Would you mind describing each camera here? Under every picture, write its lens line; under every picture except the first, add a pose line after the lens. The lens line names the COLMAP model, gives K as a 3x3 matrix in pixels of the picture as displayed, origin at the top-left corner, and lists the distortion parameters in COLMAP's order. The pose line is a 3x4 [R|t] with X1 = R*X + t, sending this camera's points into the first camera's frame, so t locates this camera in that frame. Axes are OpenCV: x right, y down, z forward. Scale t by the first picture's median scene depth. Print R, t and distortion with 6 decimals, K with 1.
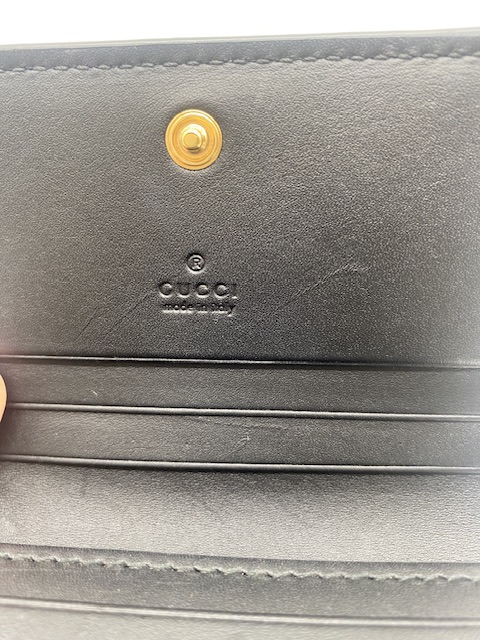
lens RADIAL K [[466.3, 0, 240.1], [0, 466.3, 319.4], [0, 0, 1]] dist [-0.000797, -0.000058]
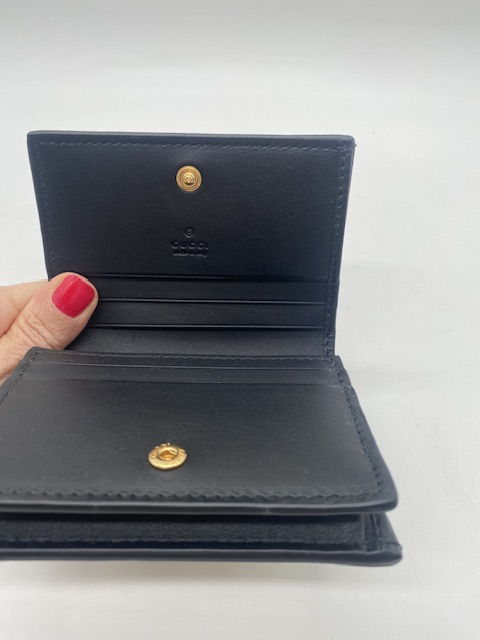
lens RADIAL K [[481.5, 0, 238.5], [0, 481.5, 316.8], [0, 0, 1]] dist [0.099685, -0.000115]
pose [[0.998161, 0.001743, 0.060598, 0.001080], [-0.008346, 0.994021, 0.108870, 0.024458], [-0.060046, -0.109176, 0.992207, -1.294653]]
